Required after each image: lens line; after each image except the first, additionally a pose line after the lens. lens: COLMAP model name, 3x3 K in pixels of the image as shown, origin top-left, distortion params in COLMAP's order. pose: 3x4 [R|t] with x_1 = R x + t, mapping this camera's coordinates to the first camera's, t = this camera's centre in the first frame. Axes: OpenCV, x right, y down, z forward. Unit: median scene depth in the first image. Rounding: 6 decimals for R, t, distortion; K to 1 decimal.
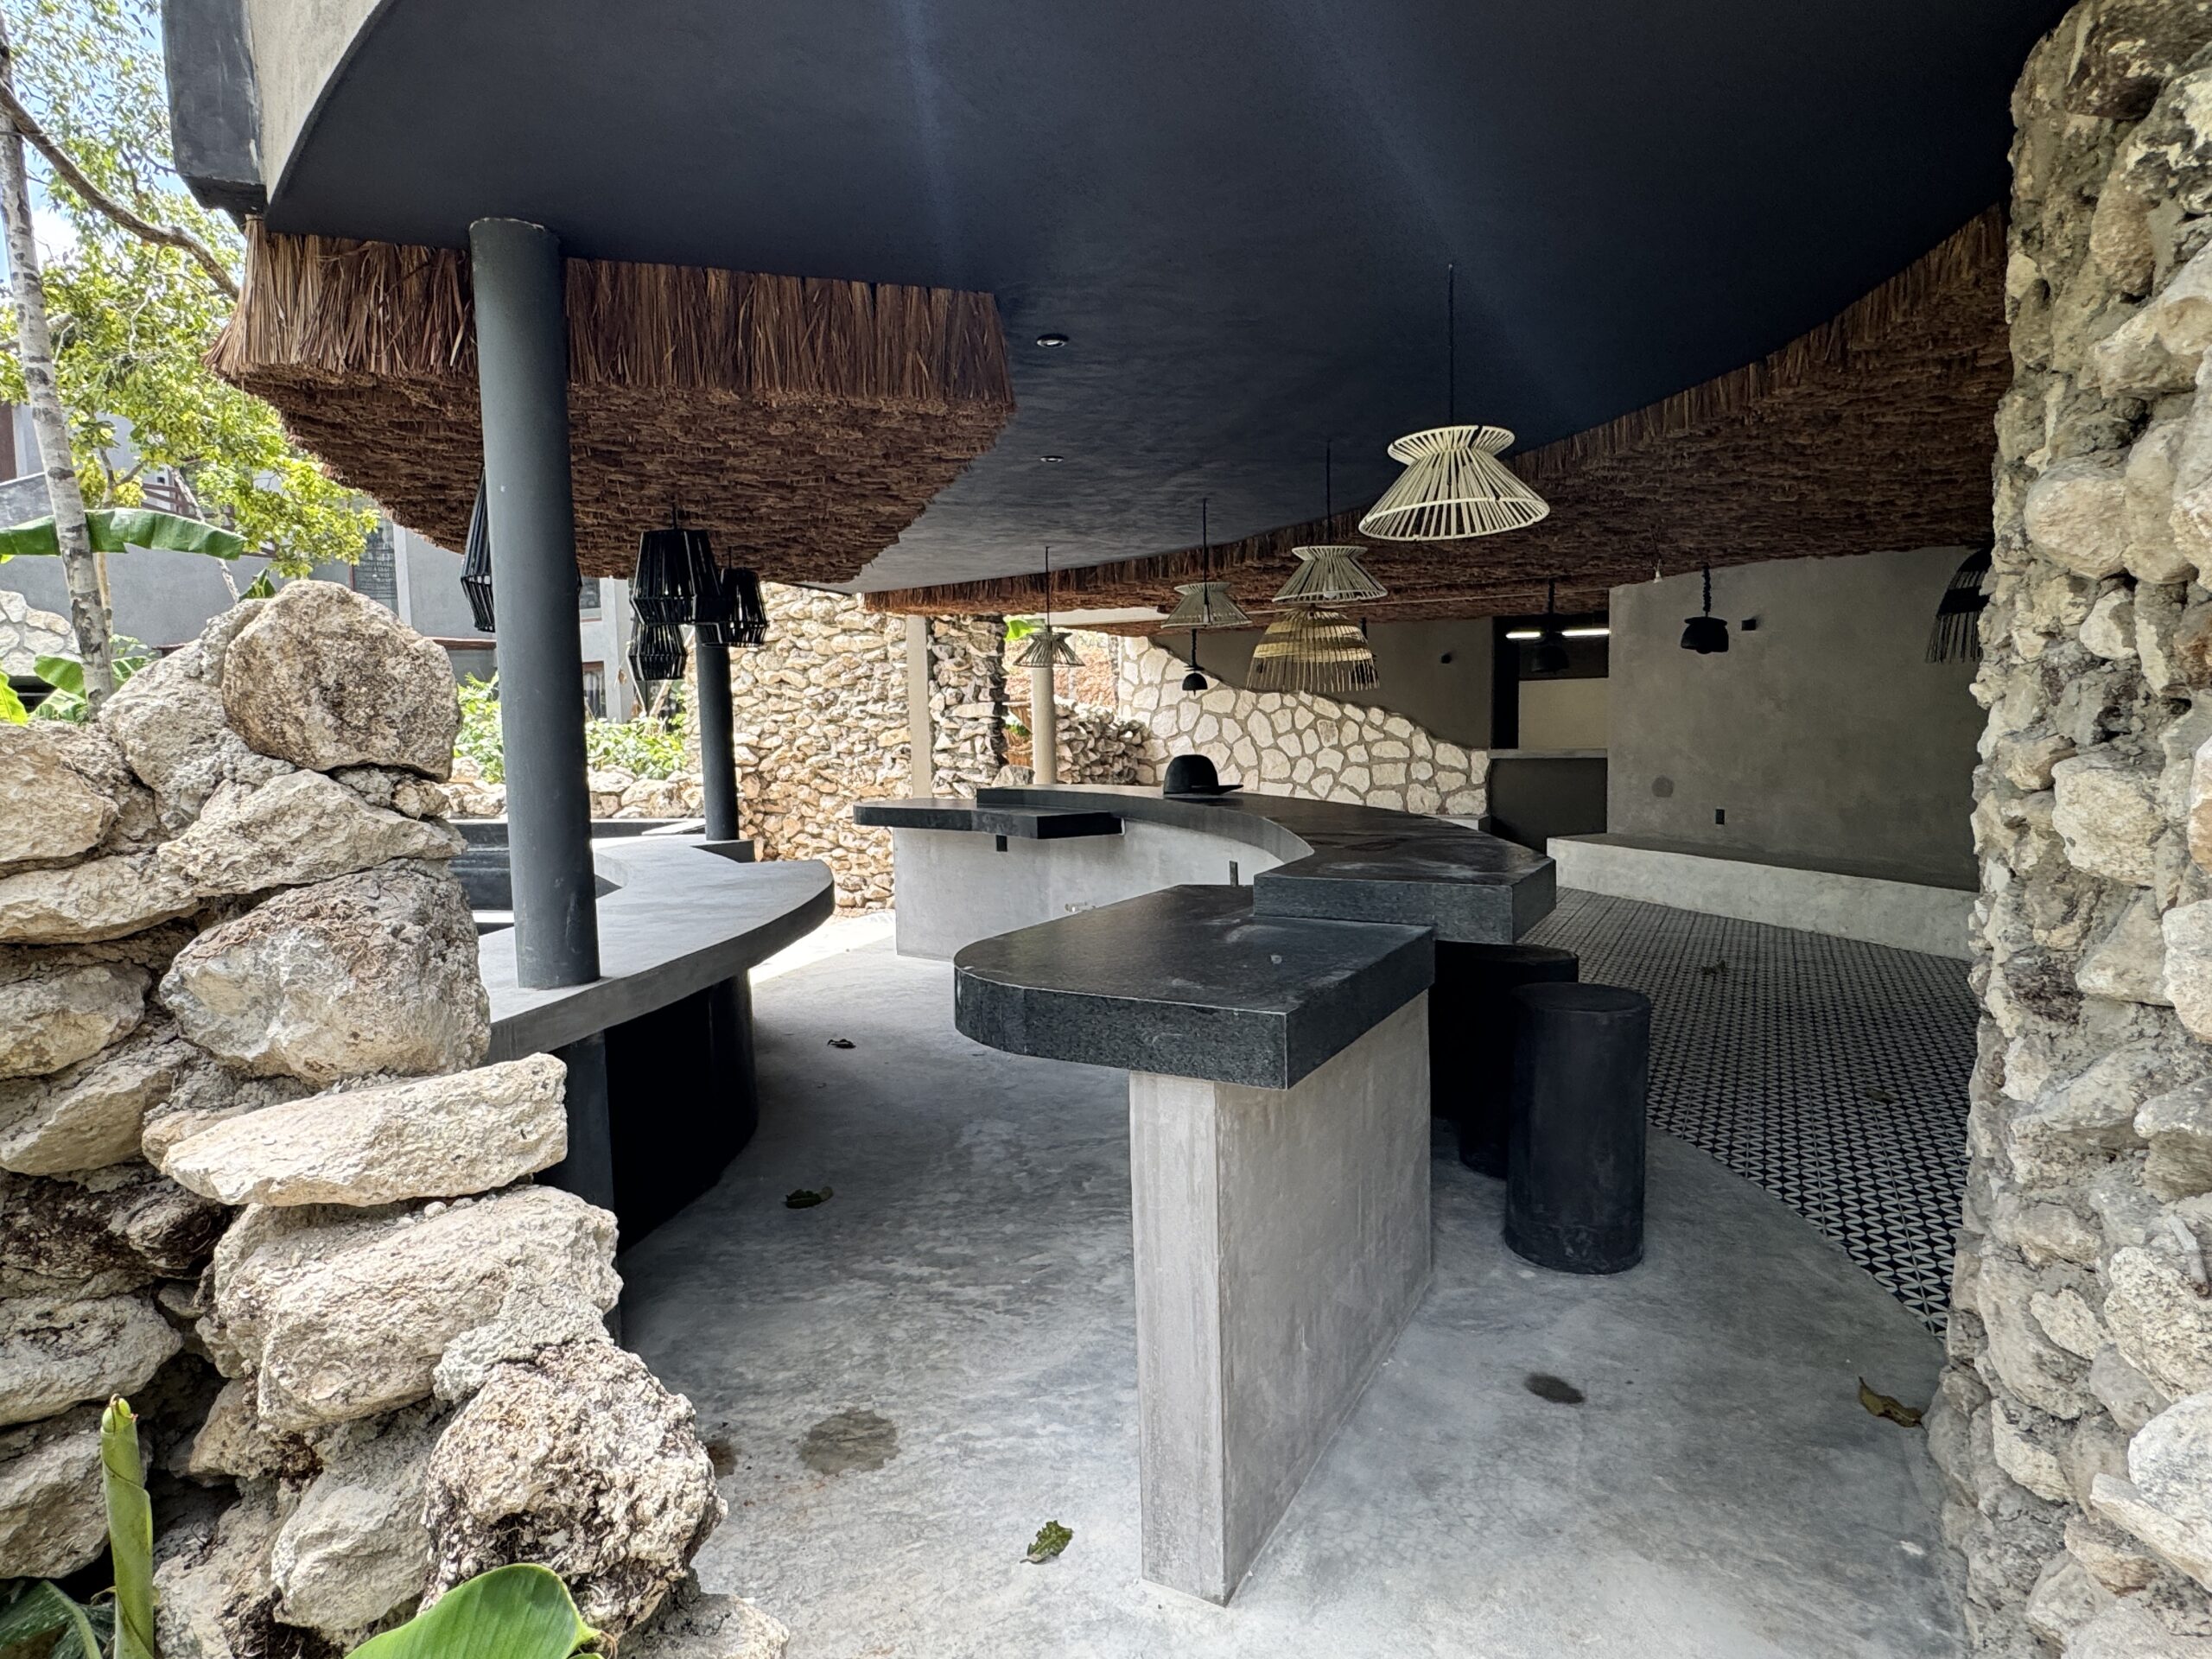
lens RADIAL K [[1241.5, 0, 1102.0], [0, 1241.5, 830.8], [0, 0, 1]] dist [0.000453, 0.000577]
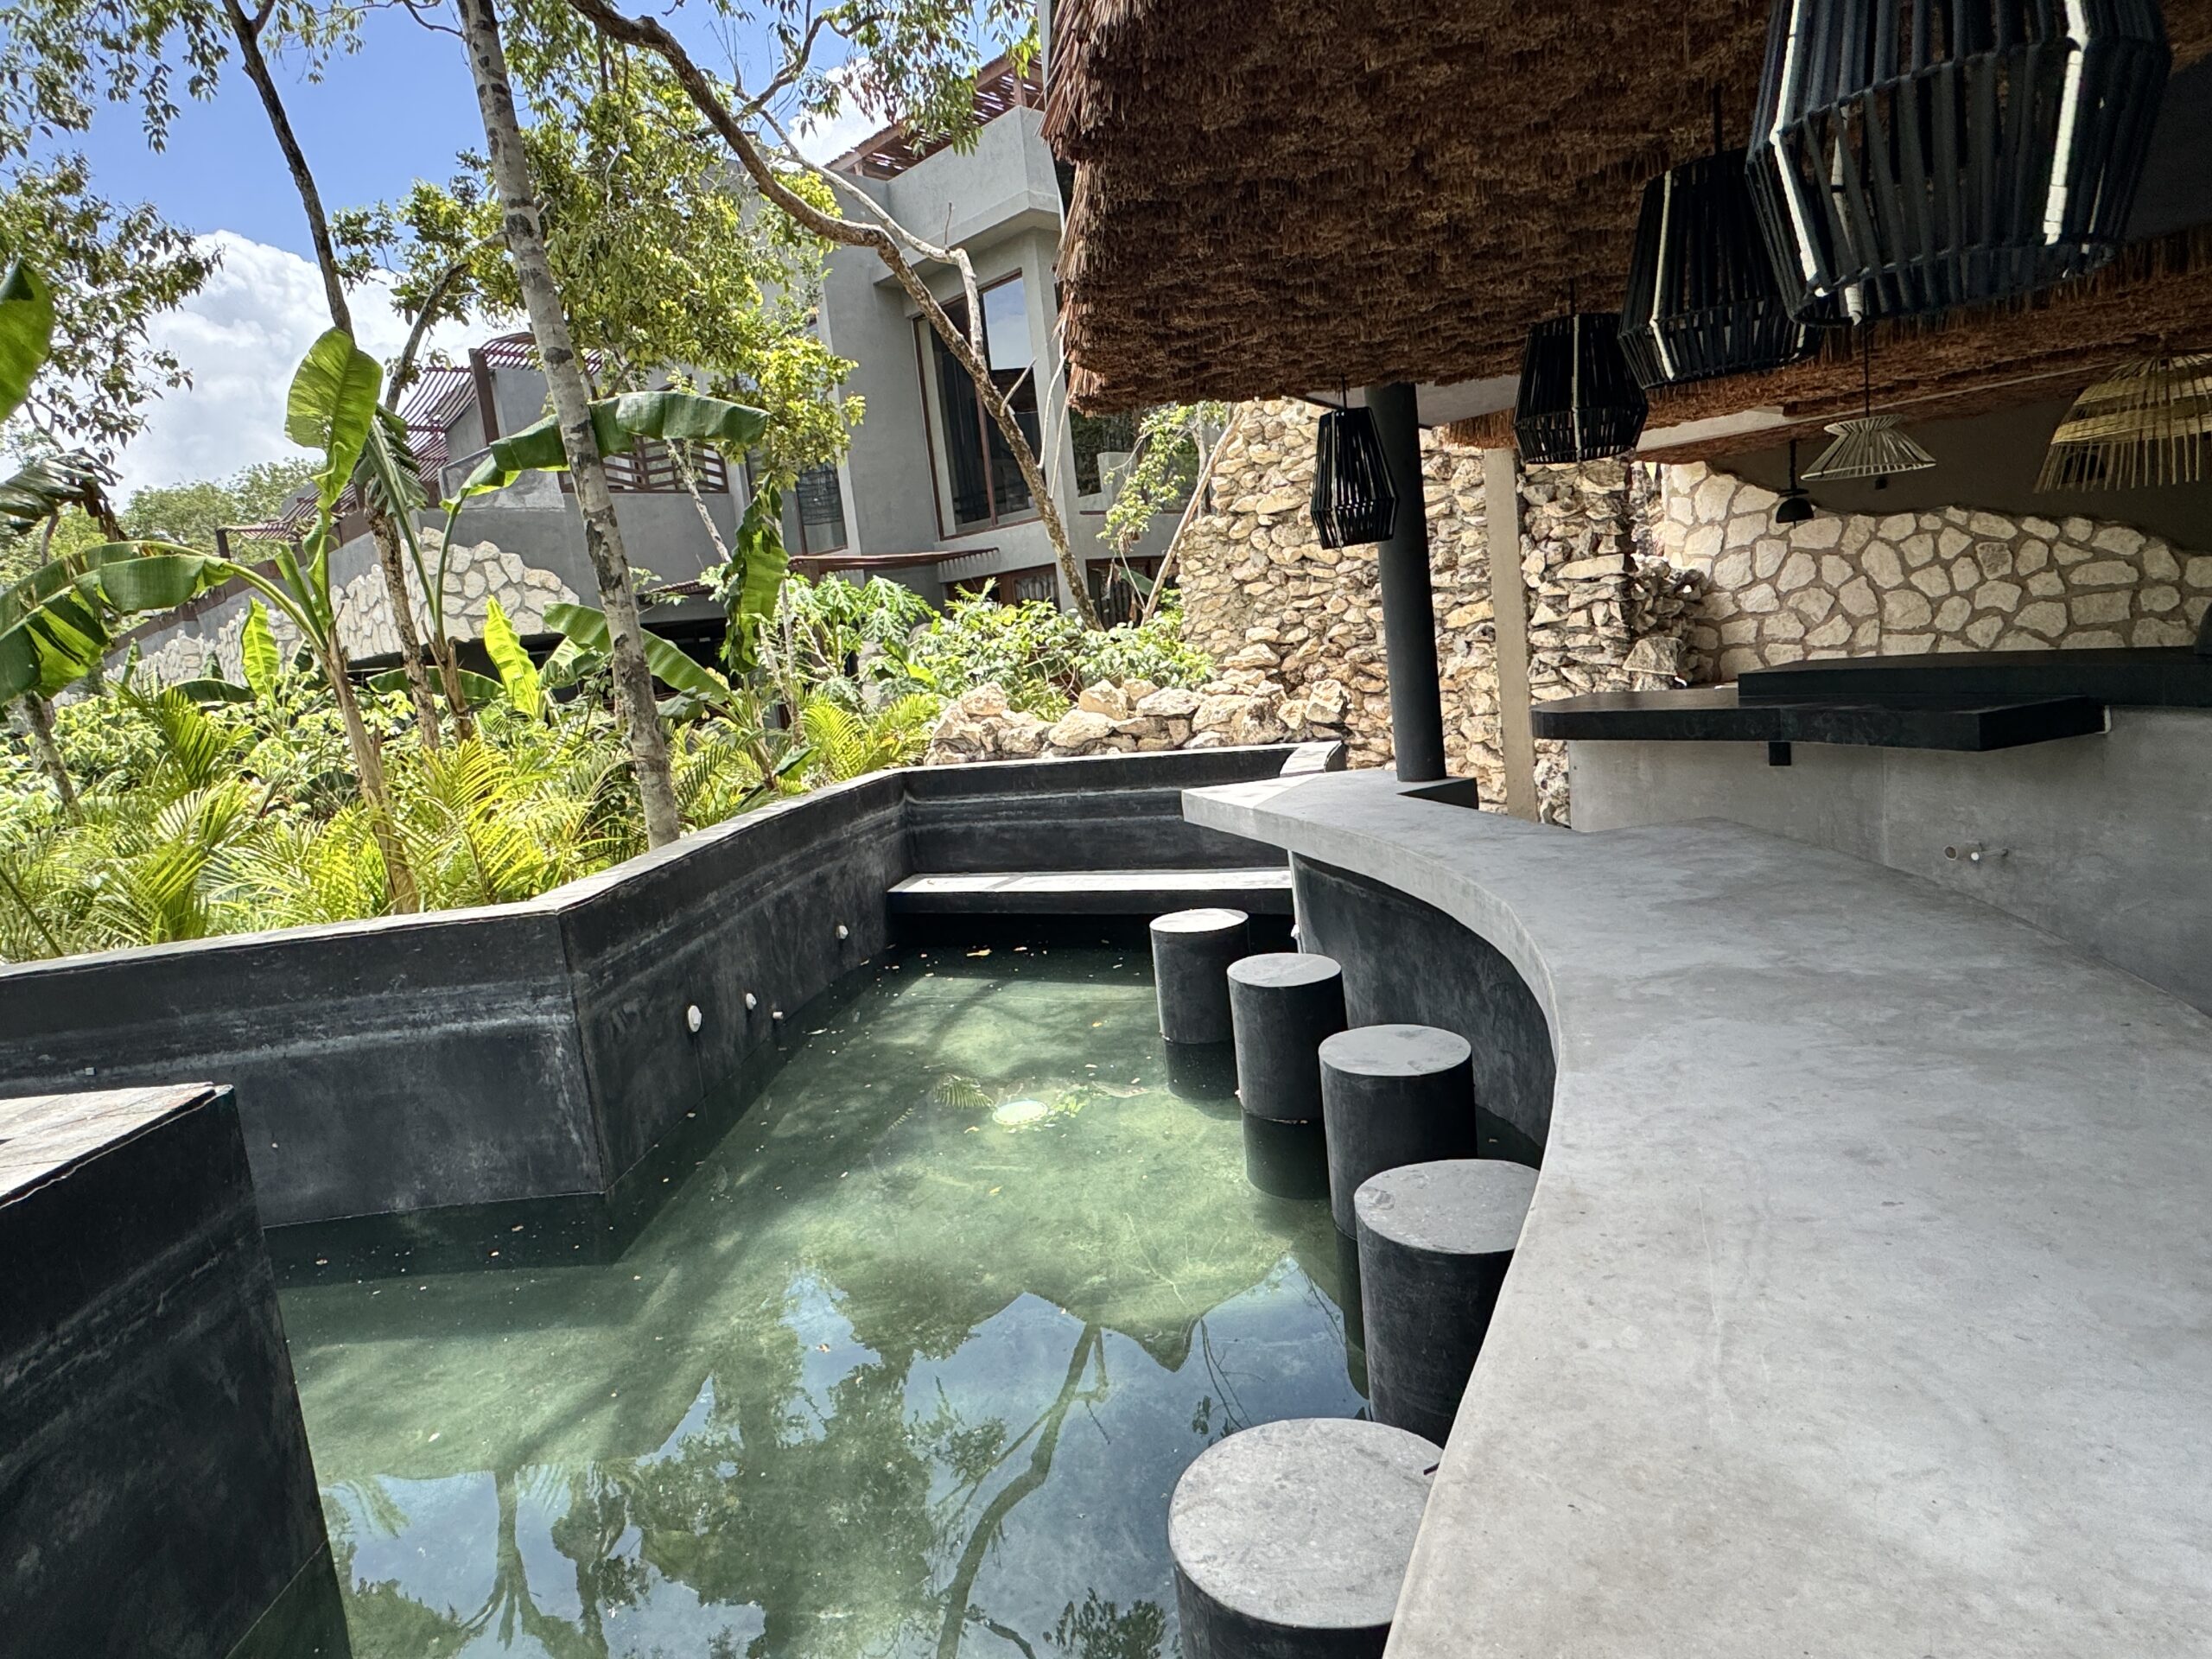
lens RADIAL K [[1241.5, 0, 1110.1], [0, 1241.5, 825.9], [0, 0, 1]] dist [0.000453, 0.000577]
pose [[0.958902, -0.043443, -0.280392, -0.158980], [0.067540, 0.994752, 0.076852, -0.017654], [0.275582, -0.092632, 0.956804, 0.171597]]
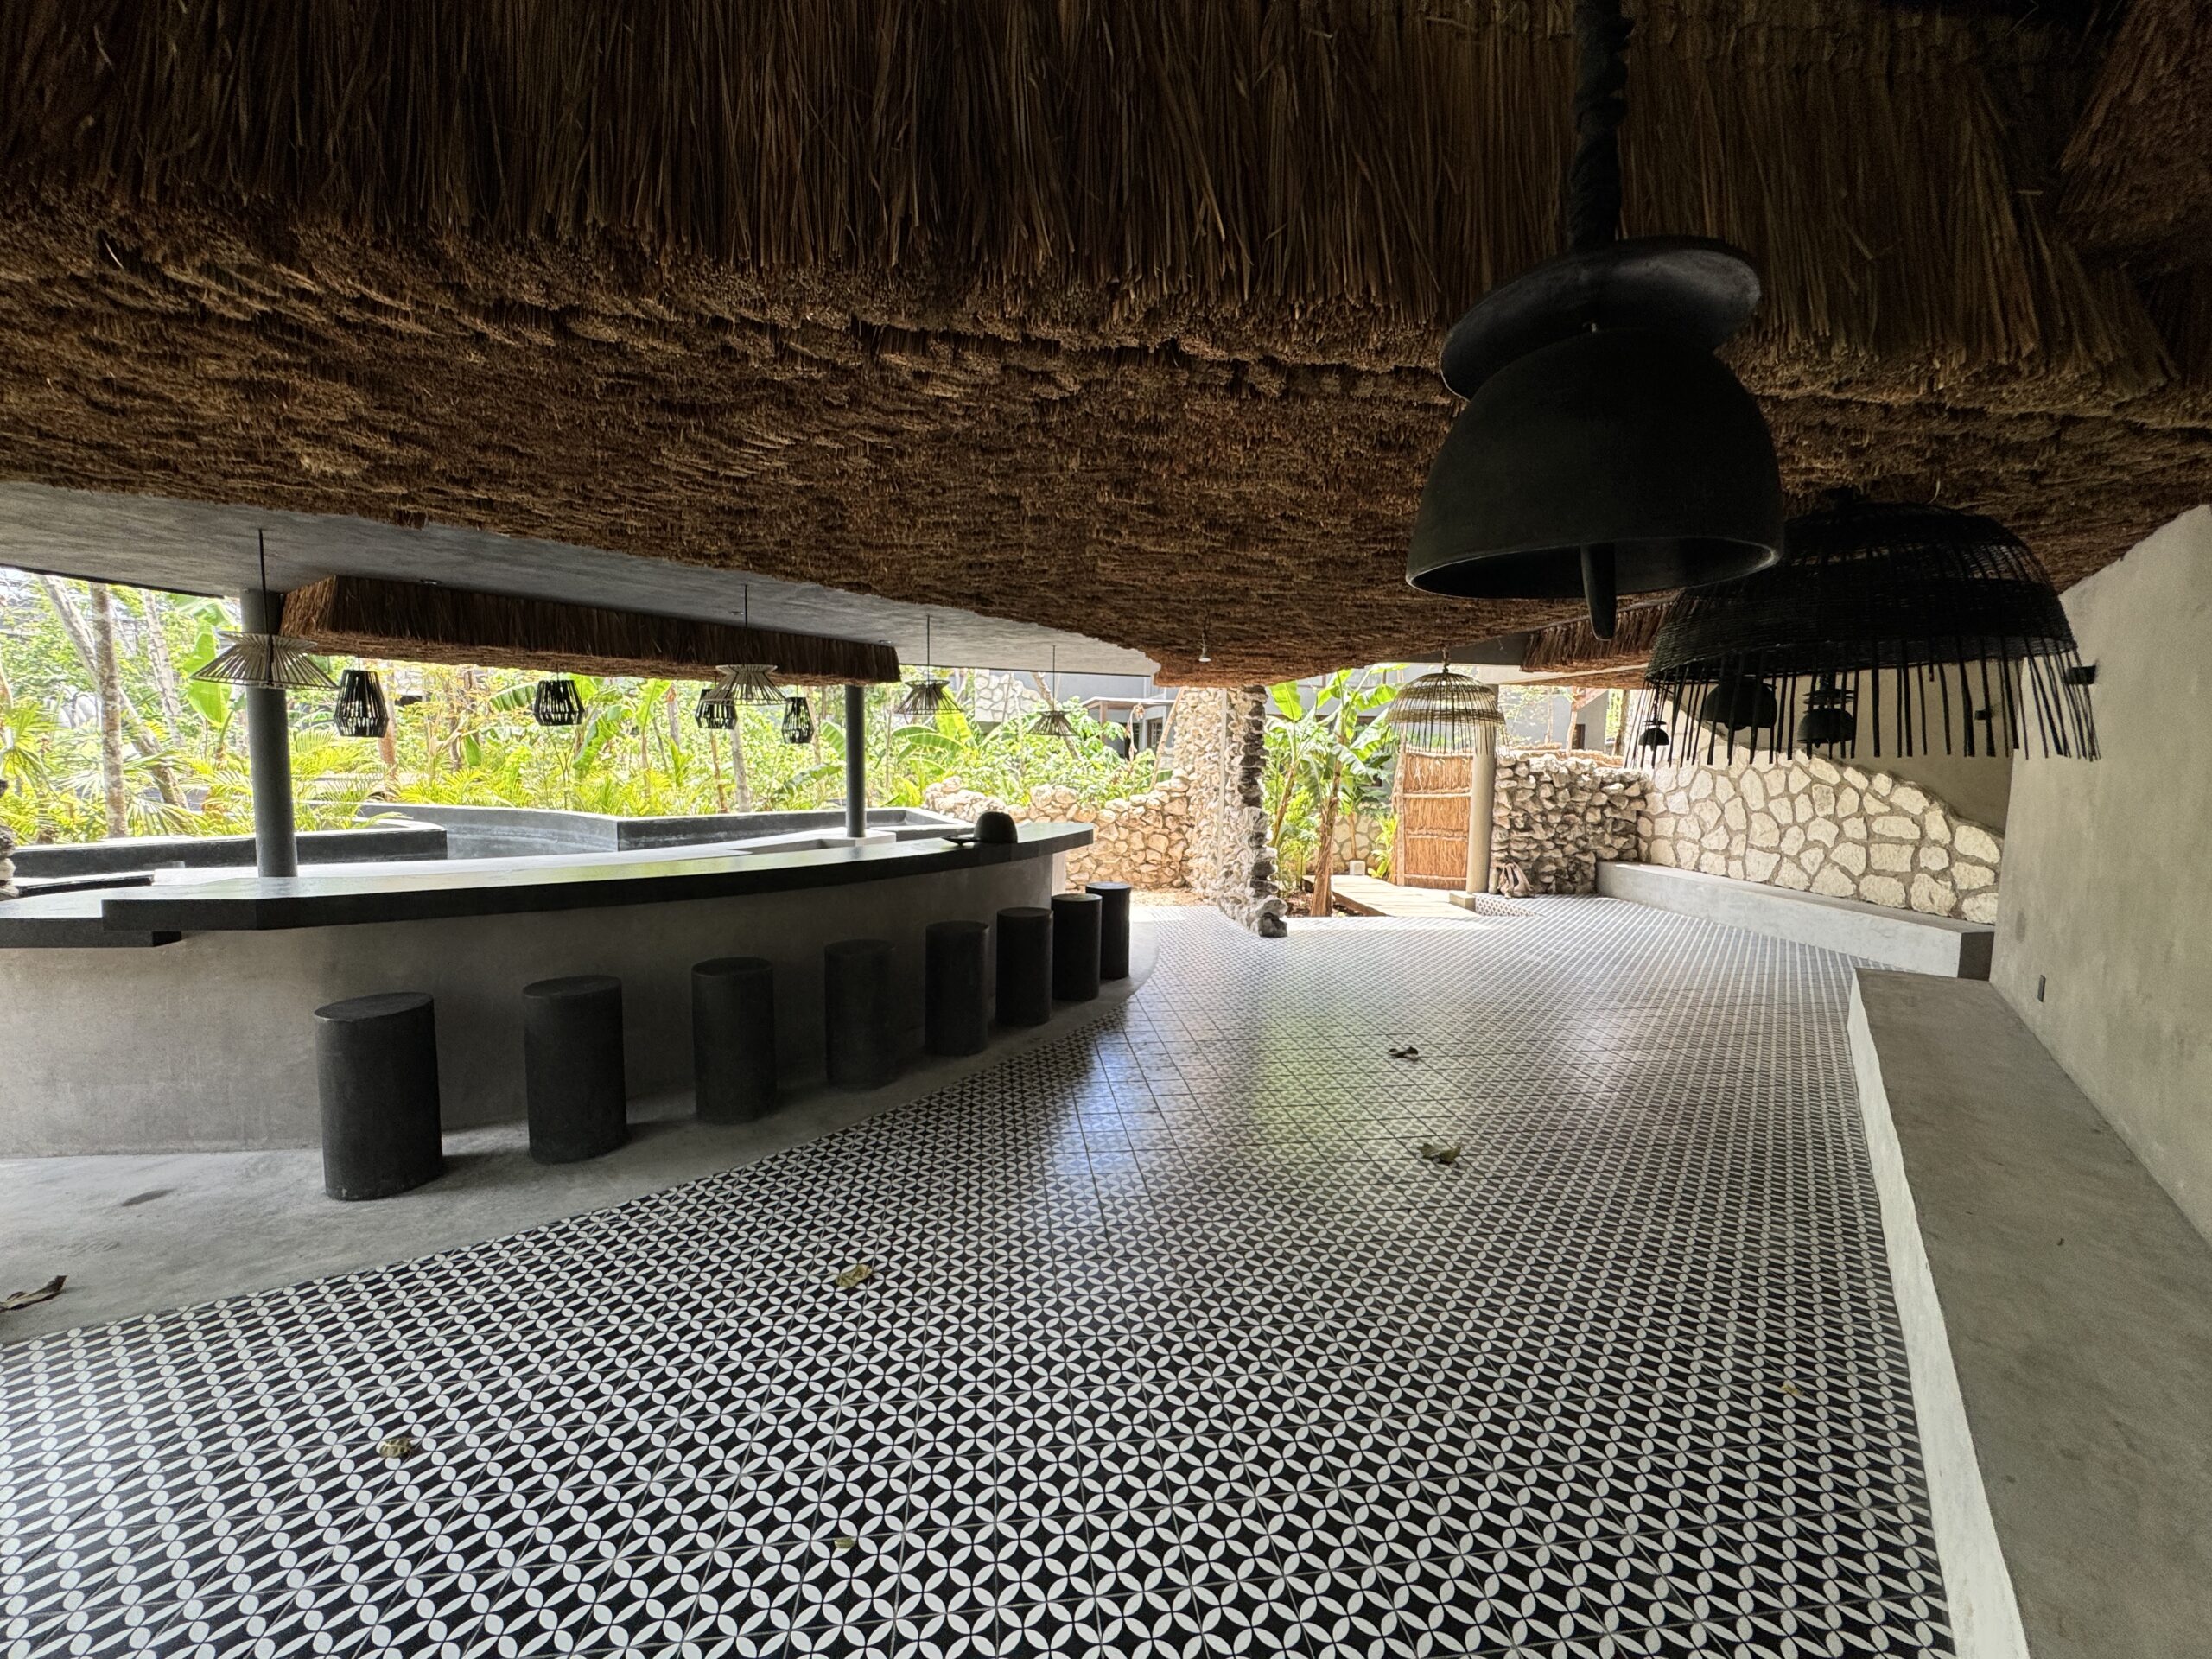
lens RADIAL K [[891.0, 0, 1107.2], [0, 891.0, 829.3], [0, 0, 1]] dist [-0.000351, -0.000013]
pose [[0.586175, 0.104094, -0.803470, 0.500762], [-0.097745, 0.993554, 0.057410, -0.059912], [0.804267, 0.044883, 0.592571, 0.320410]]
